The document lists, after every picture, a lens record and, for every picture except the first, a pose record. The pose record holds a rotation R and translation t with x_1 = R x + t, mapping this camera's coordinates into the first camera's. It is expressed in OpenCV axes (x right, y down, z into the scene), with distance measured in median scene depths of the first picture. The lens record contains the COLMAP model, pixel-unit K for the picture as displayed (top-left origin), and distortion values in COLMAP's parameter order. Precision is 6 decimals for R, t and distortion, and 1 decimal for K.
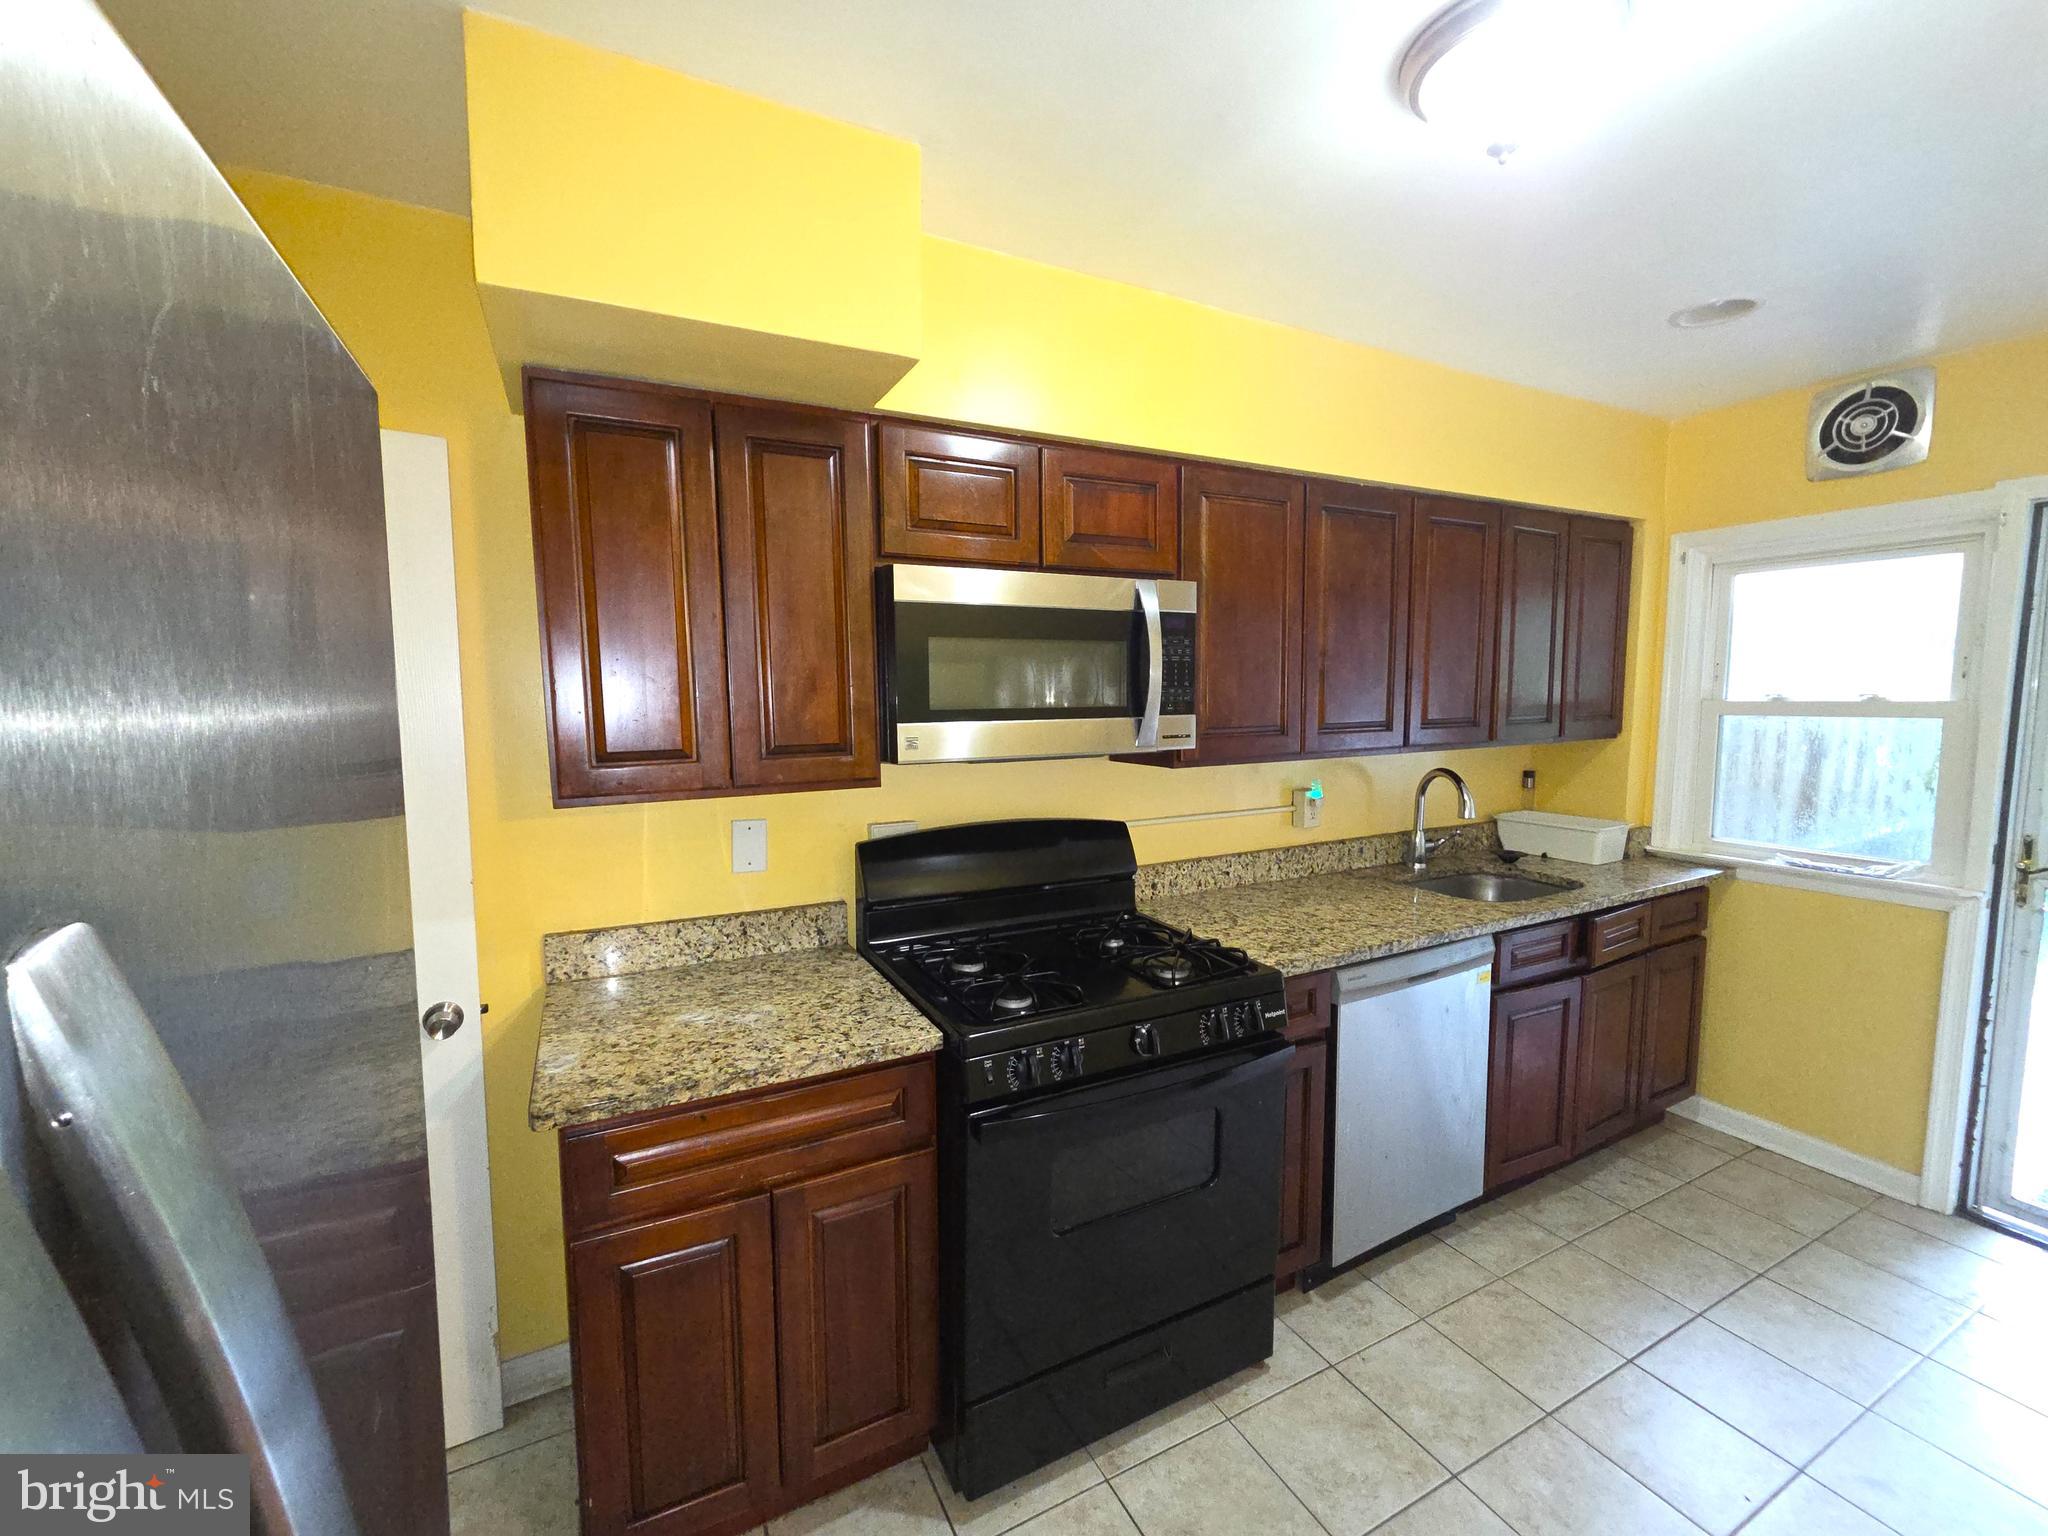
lens RADIAL K [[830.0, 0, 1021.6], [0, 830.0, 772.5], [0, 0, 1]] dist [0.001485, -0.000396]
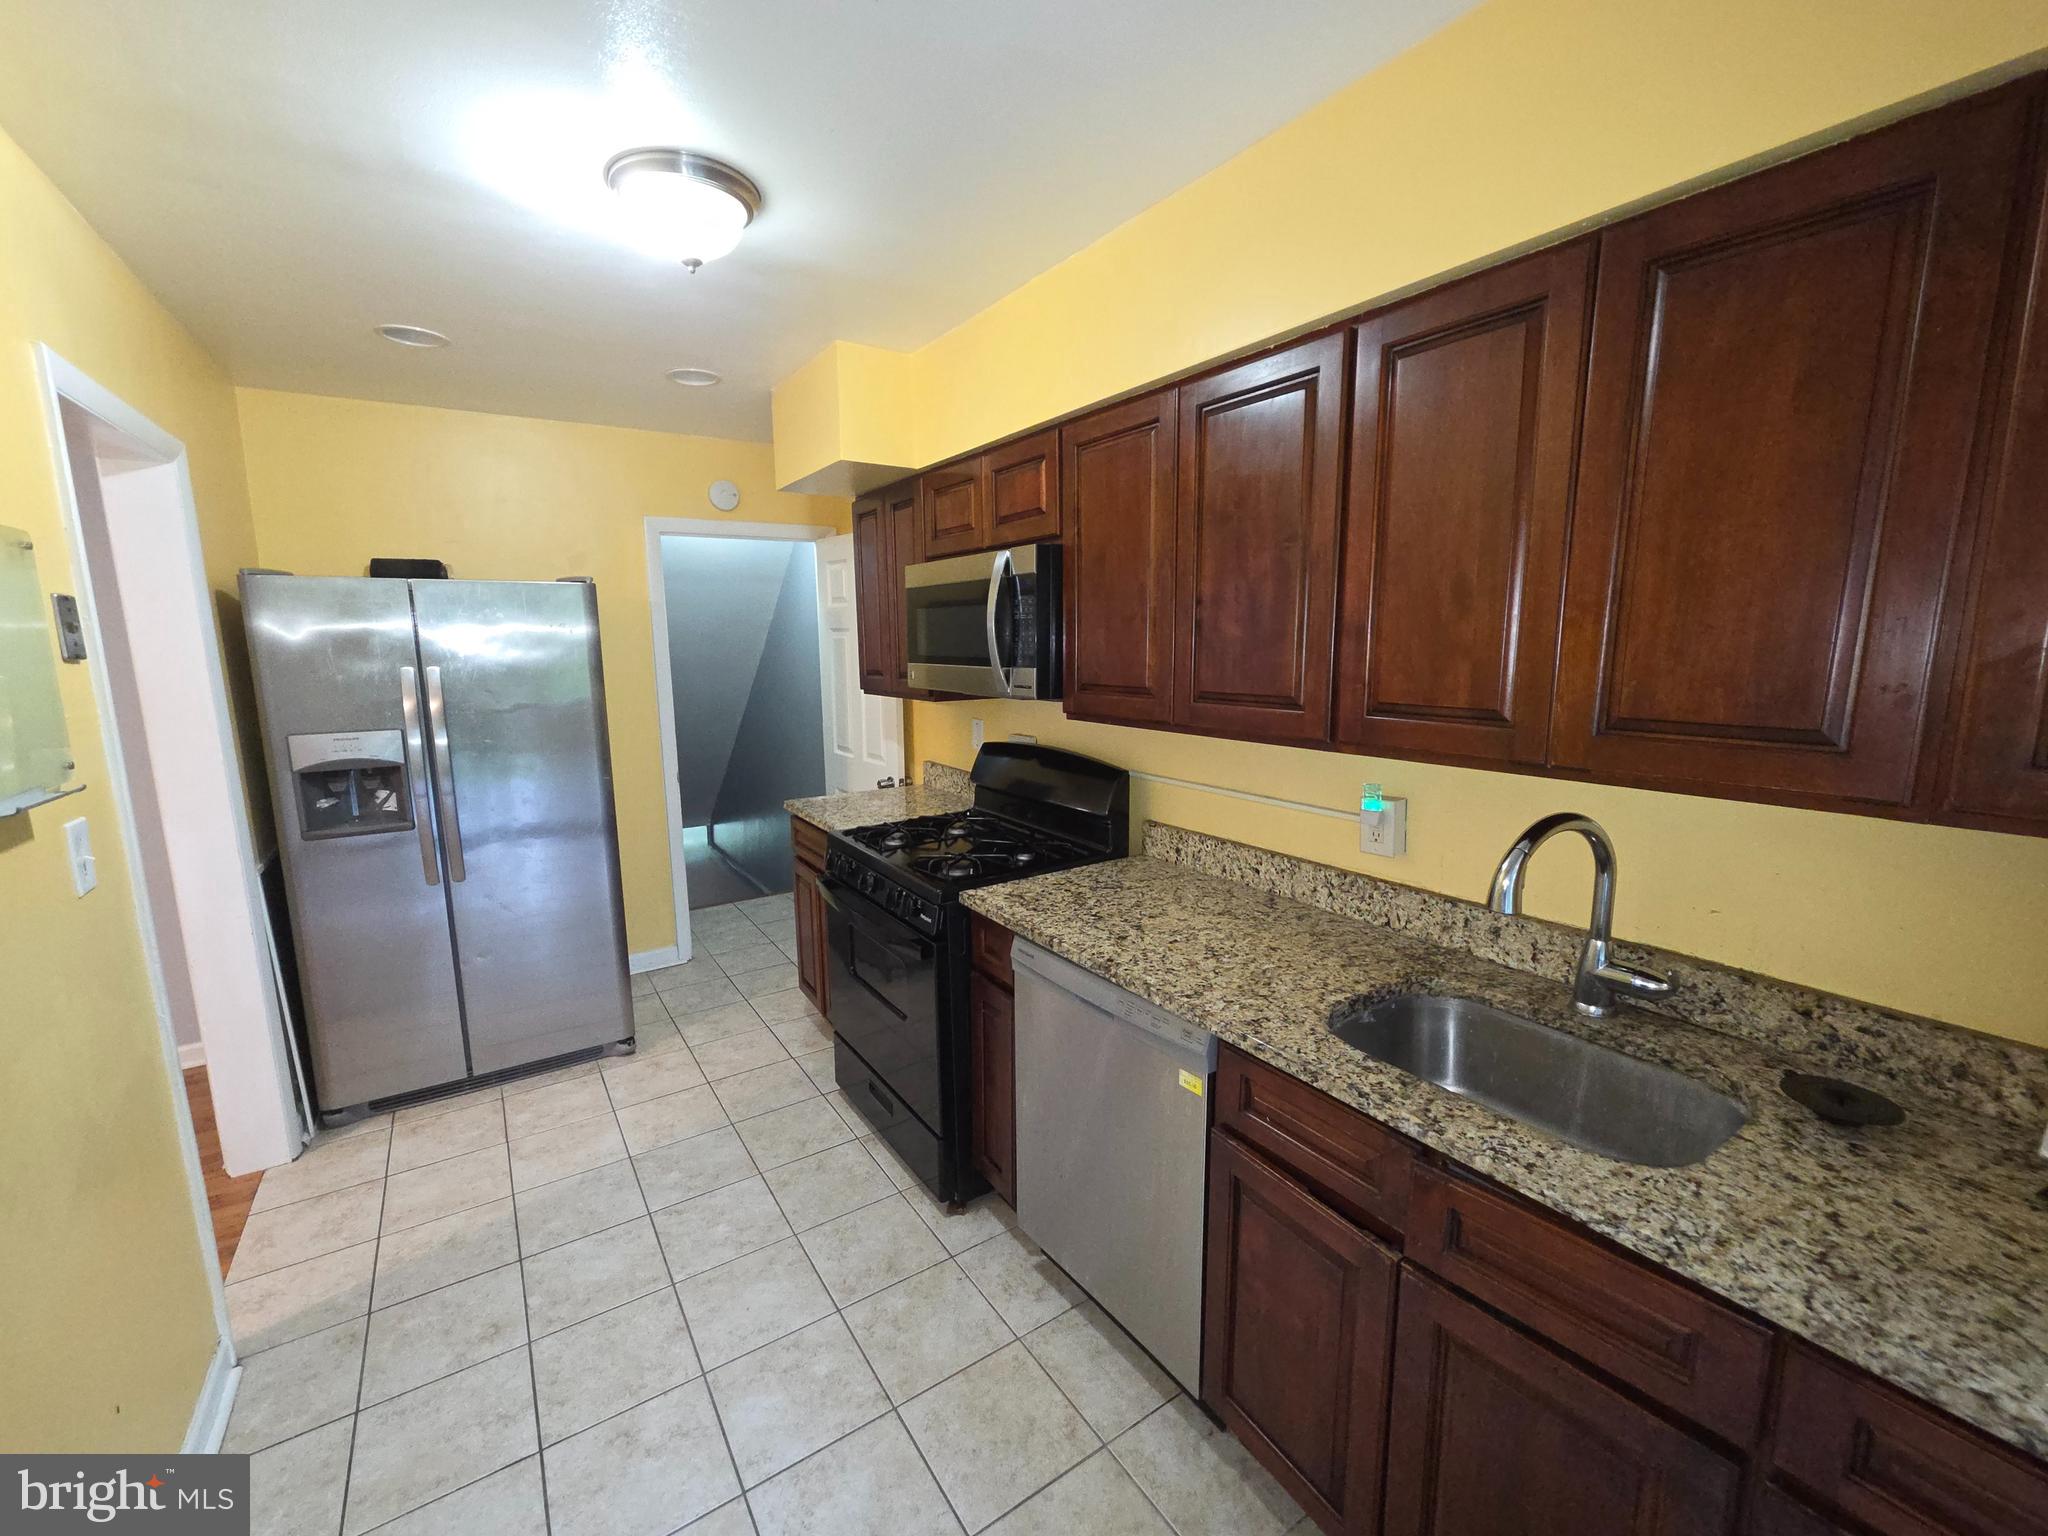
lens RADIAL K [[830.0, 0, 1023.6], [0, 830.0, 769.8], [0, 0, 1]] dist [0.001485, -0.000396]
pose [[0.119376, 0.165530, -0.978953, 1.083692], [-0.086674, 0.983977, 0.155810, -0.089922], [0.989059, 0.066250, 0.131810, 0.714529]]
